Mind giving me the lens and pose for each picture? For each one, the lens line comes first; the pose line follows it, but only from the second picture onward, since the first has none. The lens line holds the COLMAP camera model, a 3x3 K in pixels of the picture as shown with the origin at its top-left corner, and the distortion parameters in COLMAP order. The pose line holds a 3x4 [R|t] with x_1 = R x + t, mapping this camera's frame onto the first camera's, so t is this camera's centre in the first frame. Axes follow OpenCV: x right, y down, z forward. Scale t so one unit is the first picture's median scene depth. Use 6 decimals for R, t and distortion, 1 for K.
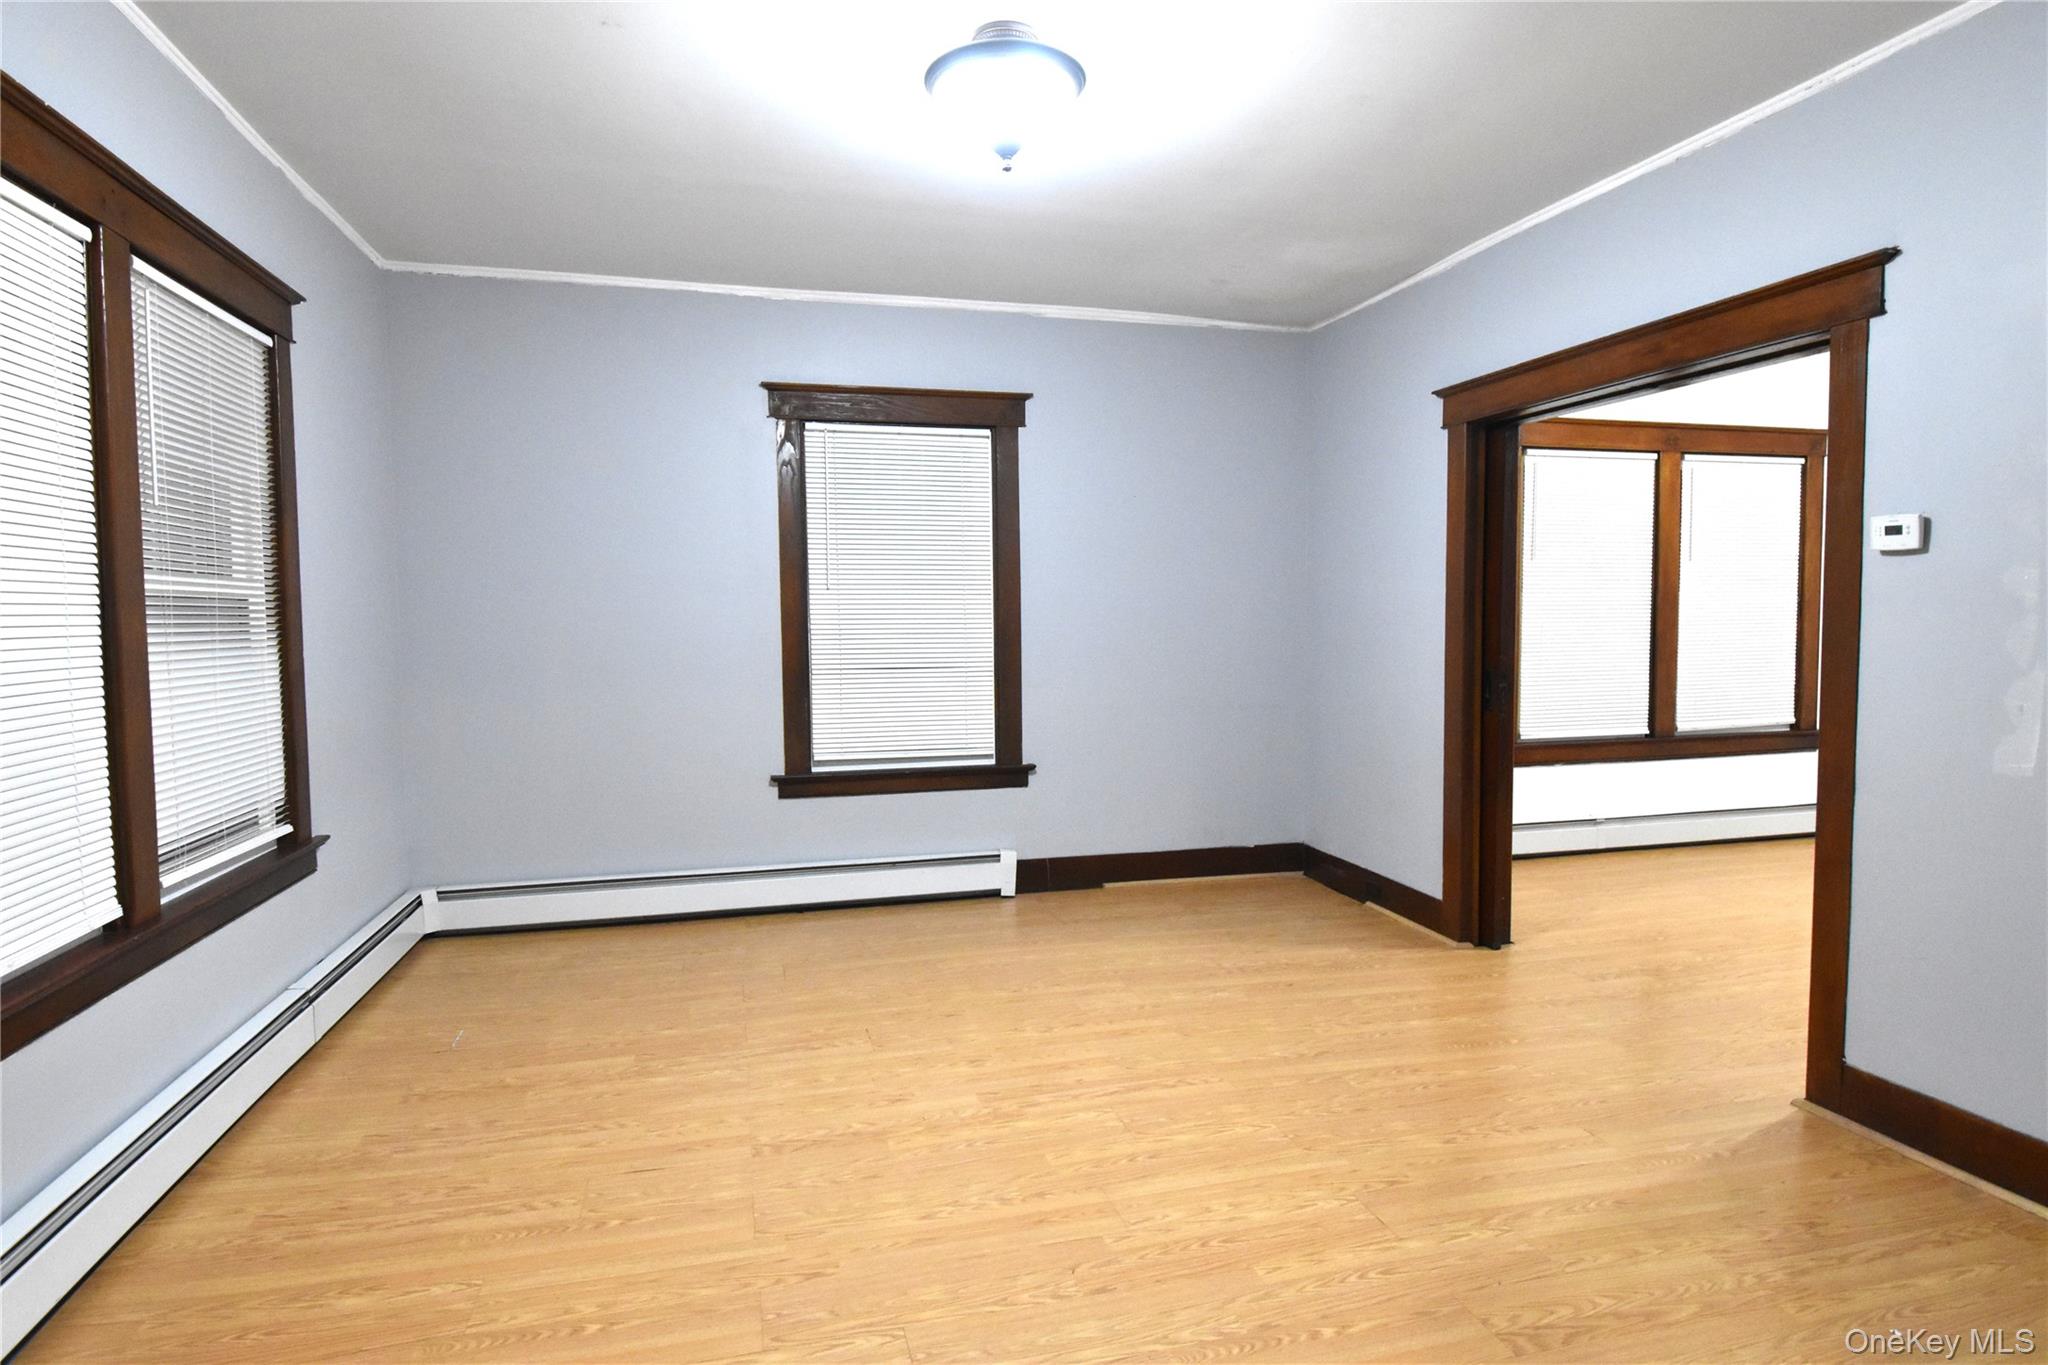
lens RADIAL K [[1133.5, 0, 1032.9], [0, 1133.5, 686.9], [0, 0, 1]] dist [0.010446, -0.024901]
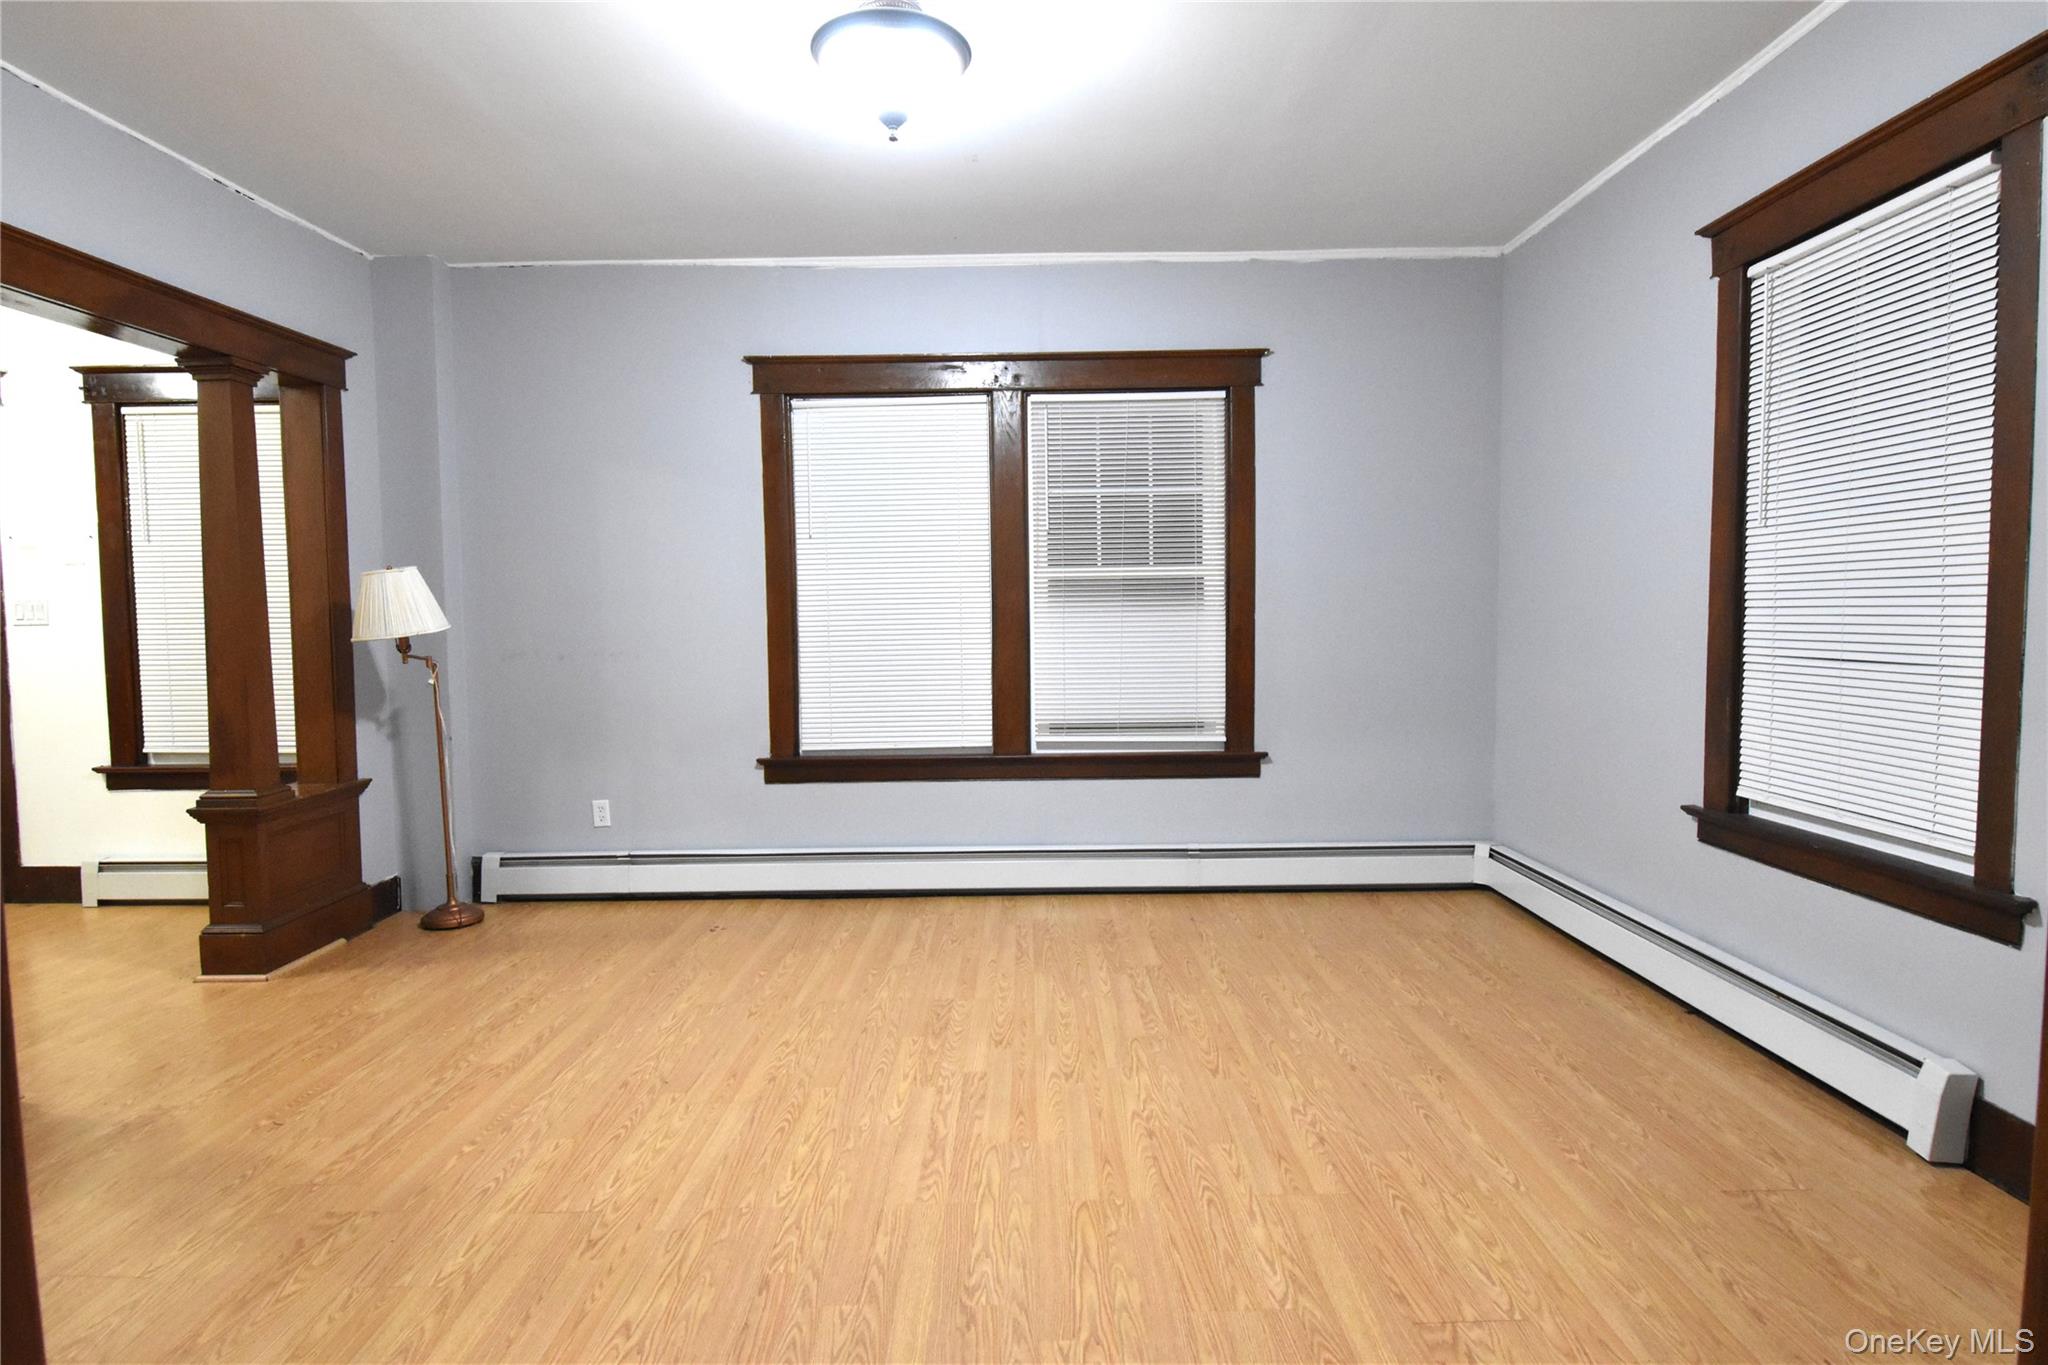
lens RADIAL K [[1133.5, 0, 1032.9], [0, 1133.5, 686.9], [0, 0, 1]] dist [0.010446, -0.024901]
pose [[-0.252963, 0.071301, -0.964845, 0.822768], [-0.043433, 0.995438, 0.084949, -0.052892], [0.966501, 0.063395, -0.248712, 1.208570]]
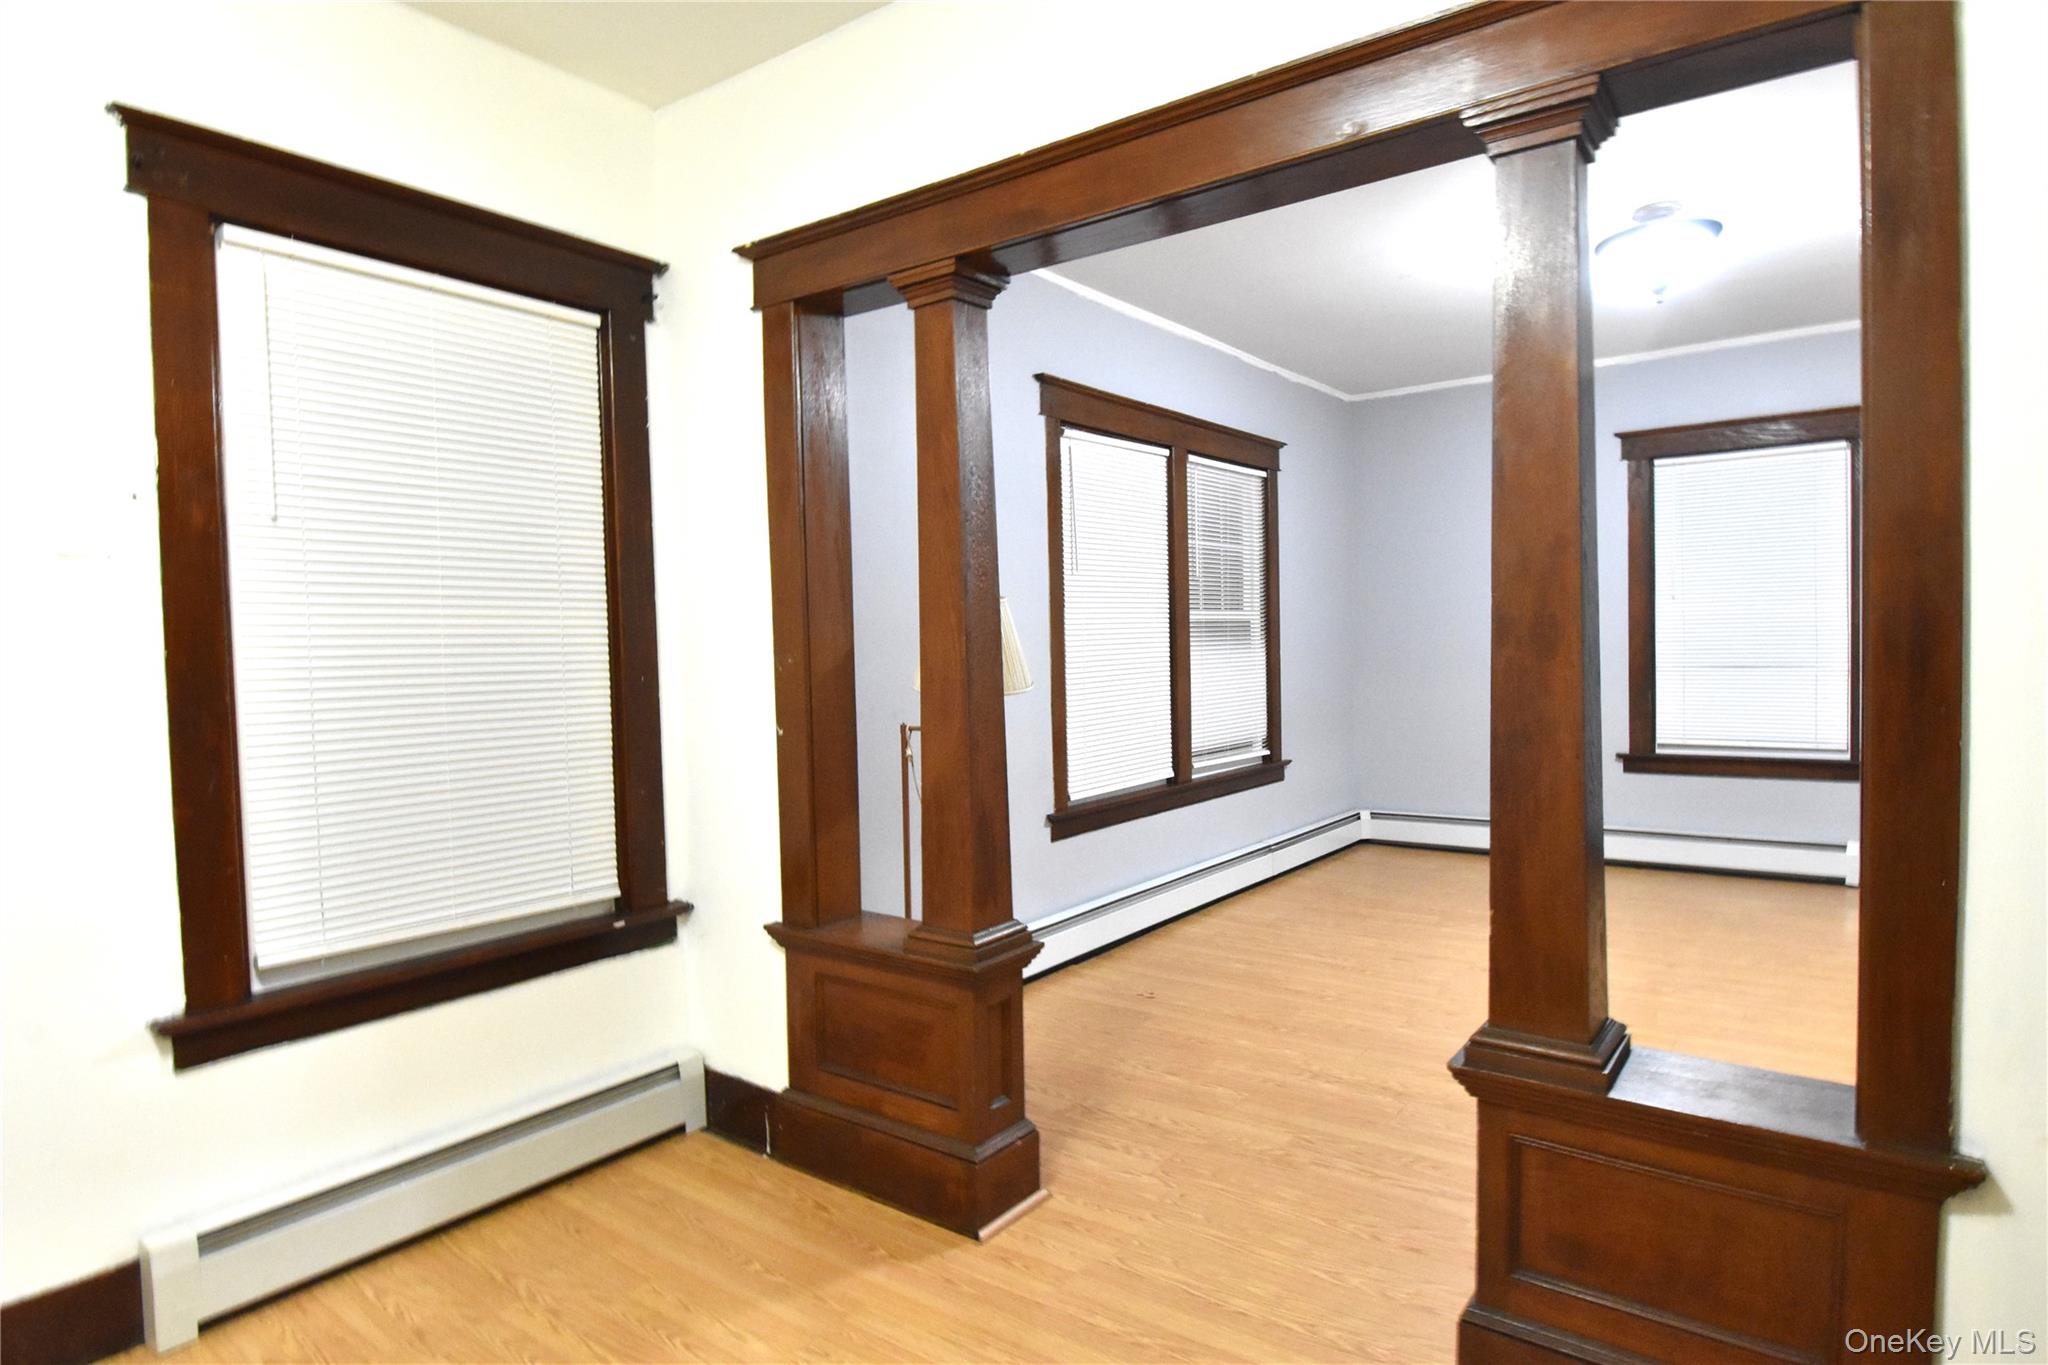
lens RADIAL K [[1133.5, 0, 1032.9], [0, 1133.5, 686.9], [0, 0, 1]] dist [0.010446, -0.024901]
pose [[0.618316, 0.023802, -0.785569, 0.519769], [-0.027318, 0.999588, 0.008785, 0.020784], [0.785454, 0.016028, 0.618712, -0.387792]]
